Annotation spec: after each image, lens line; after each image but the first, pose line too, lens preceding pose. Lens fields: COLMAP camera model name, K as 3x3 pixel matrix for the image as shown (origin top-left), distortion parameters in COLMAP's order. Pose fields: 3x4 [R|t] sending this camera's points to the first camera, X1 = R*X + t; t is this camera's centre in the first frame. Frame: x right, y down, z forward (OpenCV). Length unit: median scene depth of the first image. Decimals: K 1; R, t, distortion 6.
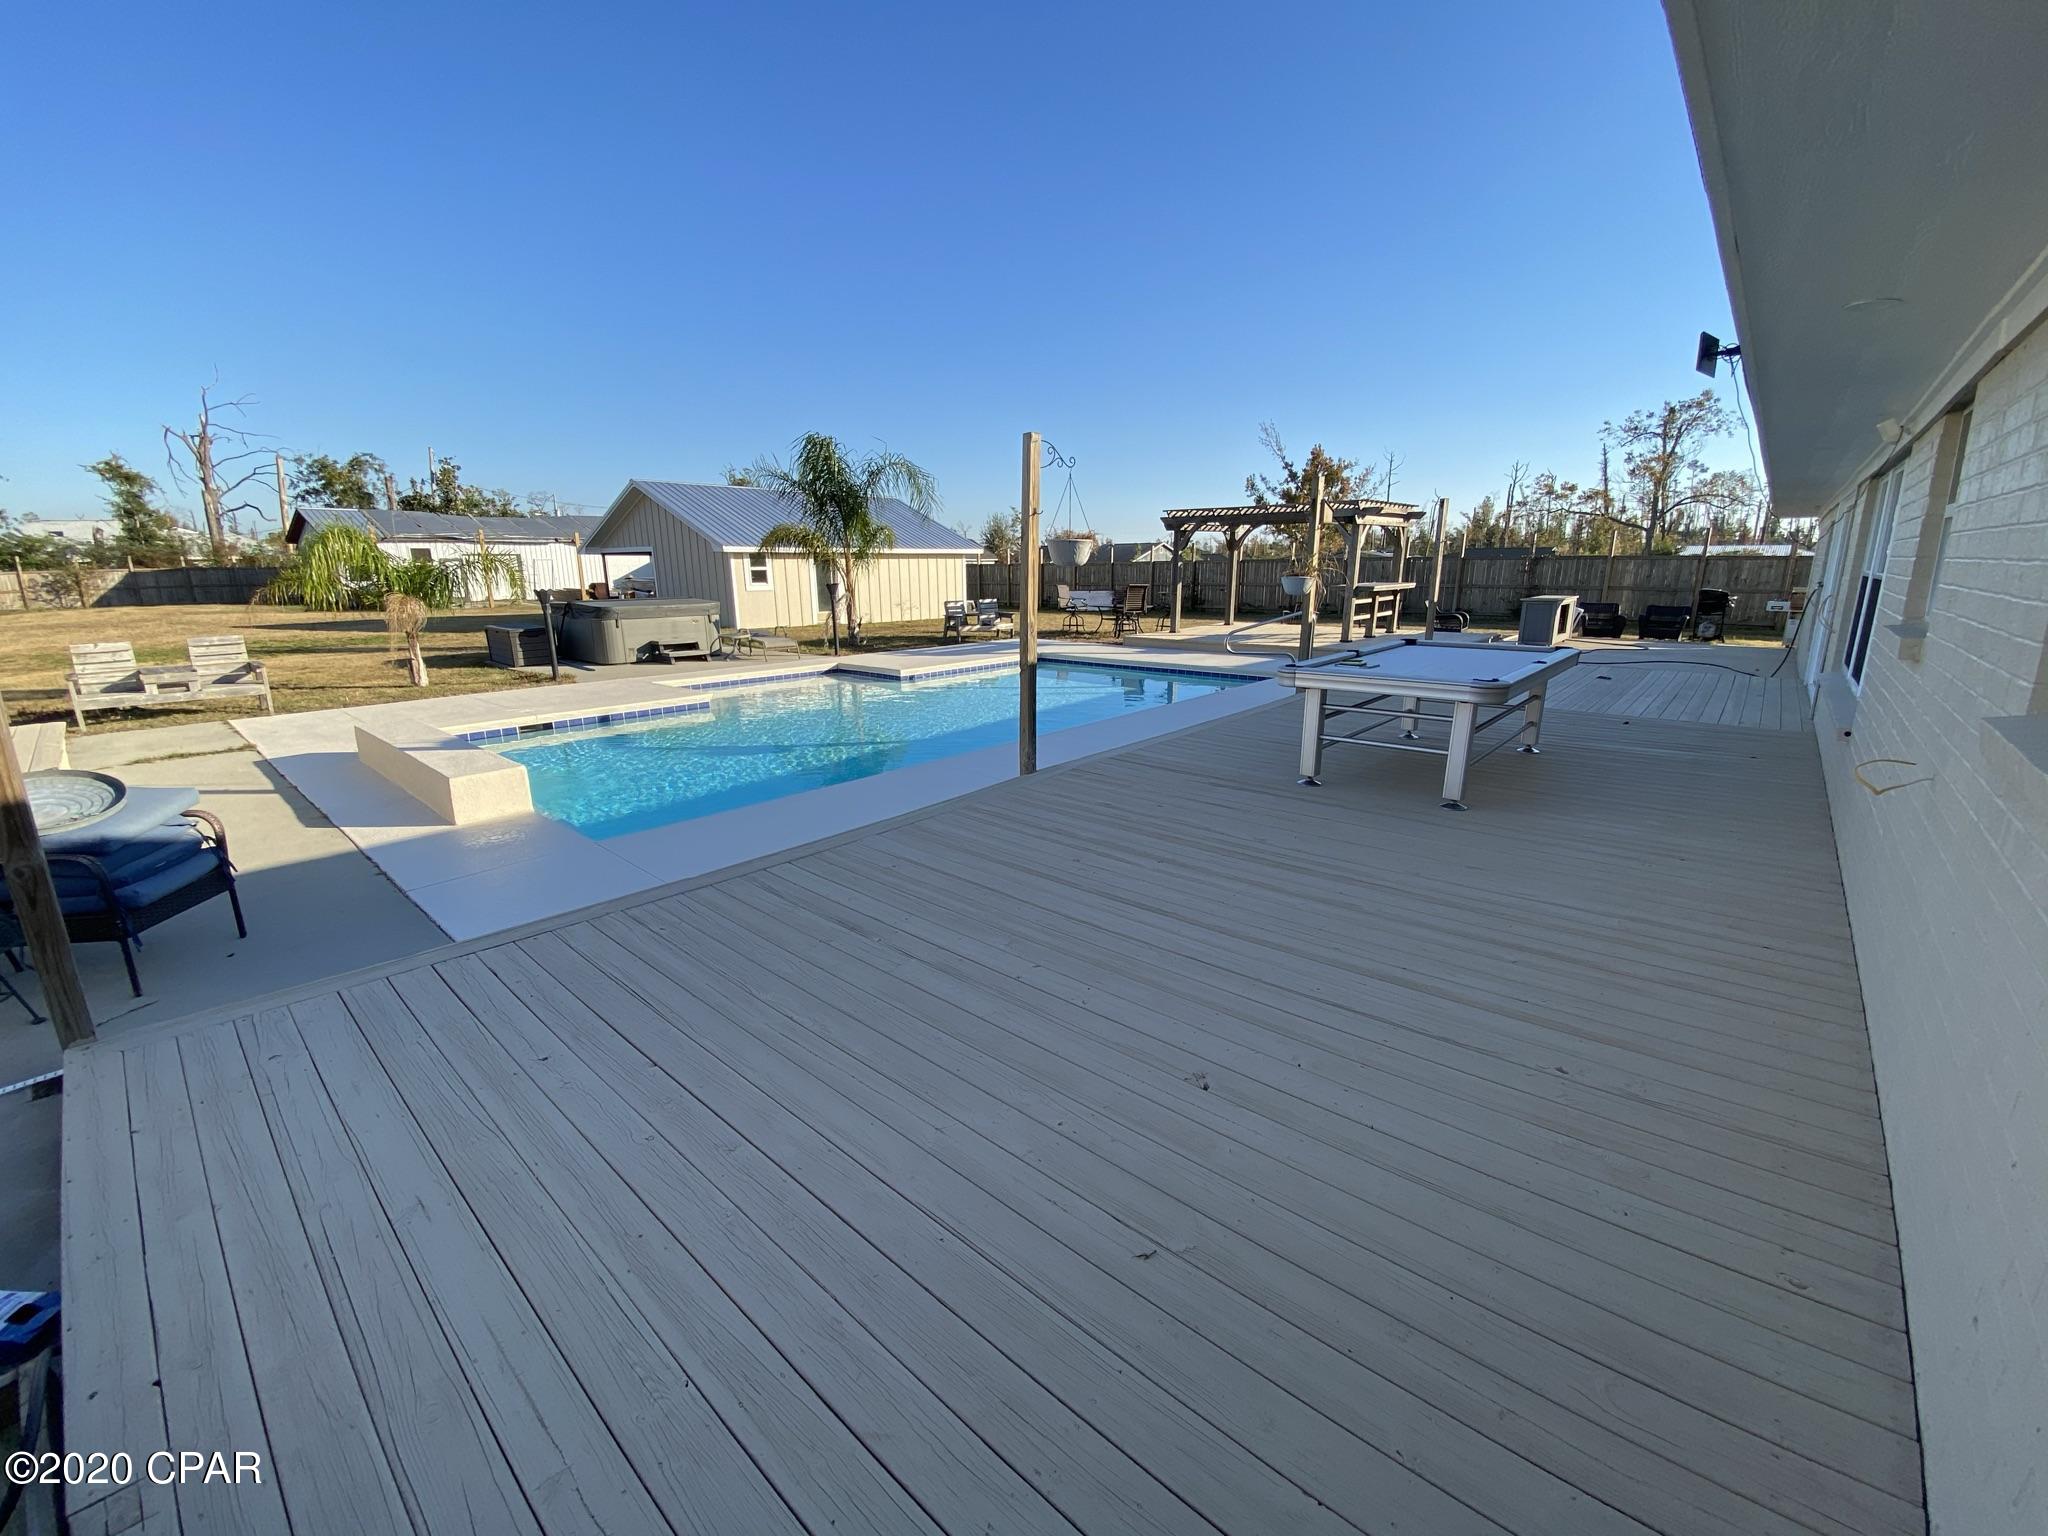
lens RADIAL K [[849.2, 0, 1024.0], [0, 849.2, 768.0], [0, 0, 1]] dist [-0.001037, -0.000114]
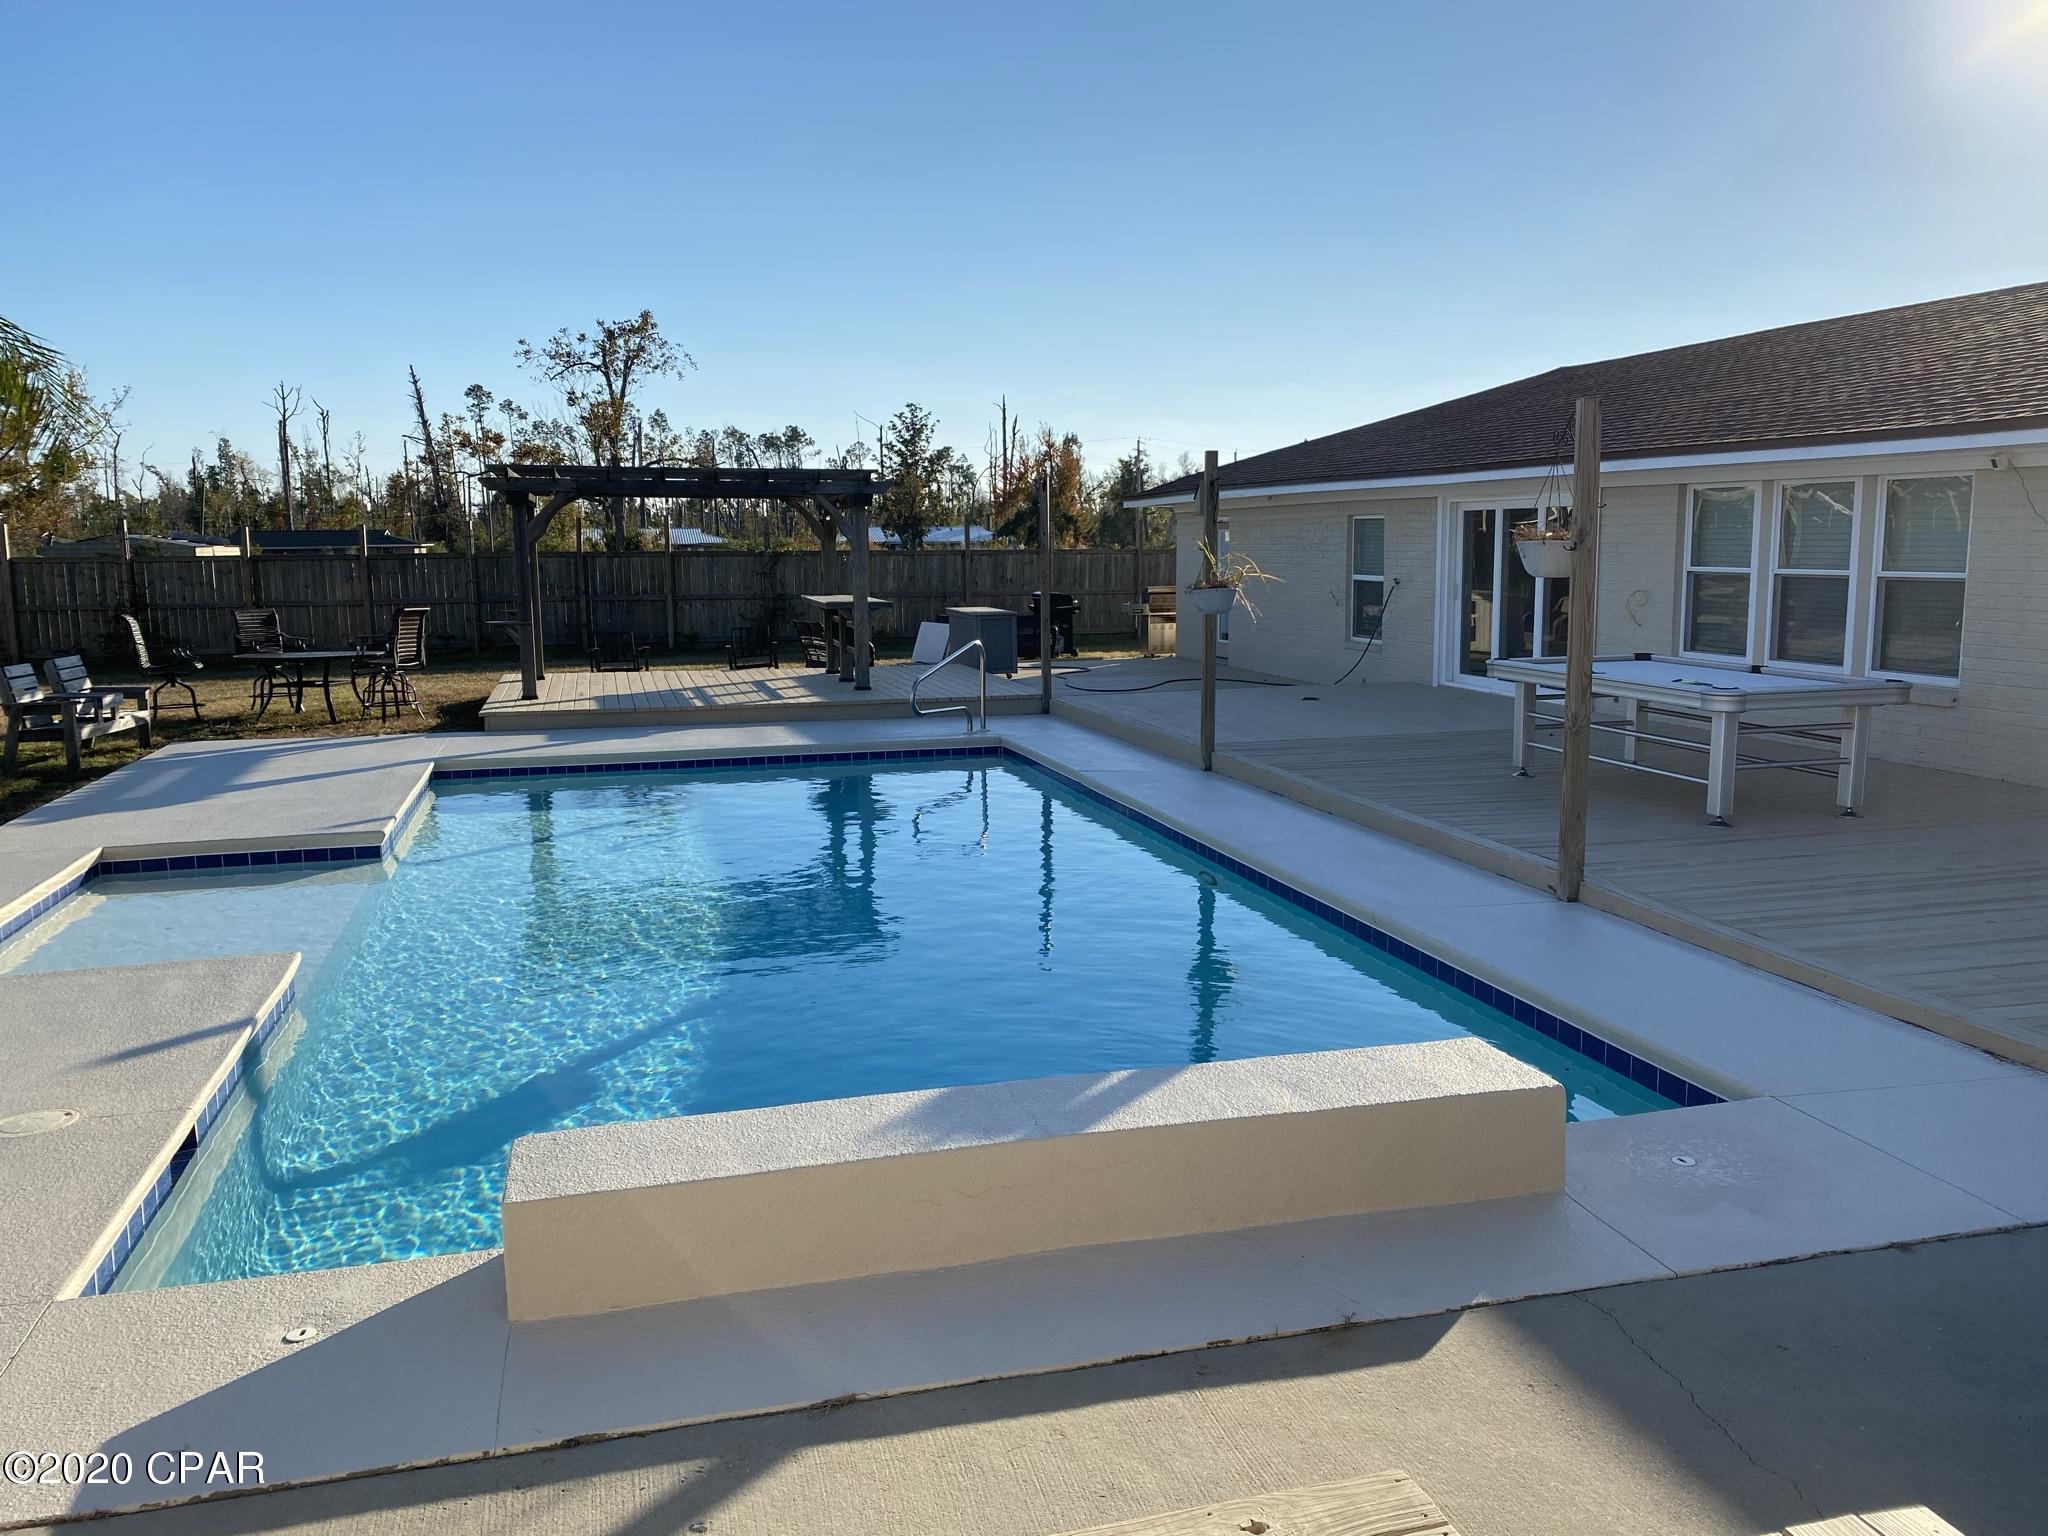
lens RADIAL K [[1600.8, 0, 1024.0], [0, 1600.8, 768.0], [0, 0, 1]] dist [0.022383, -0.005022]
pose [[0.557124, -0.117489, 0.822076, -0.142268], [0.203515, 0.979070, 0.002004, -0.018538], [-0.805105, 0.166188, 0.569374, 0.063067]]
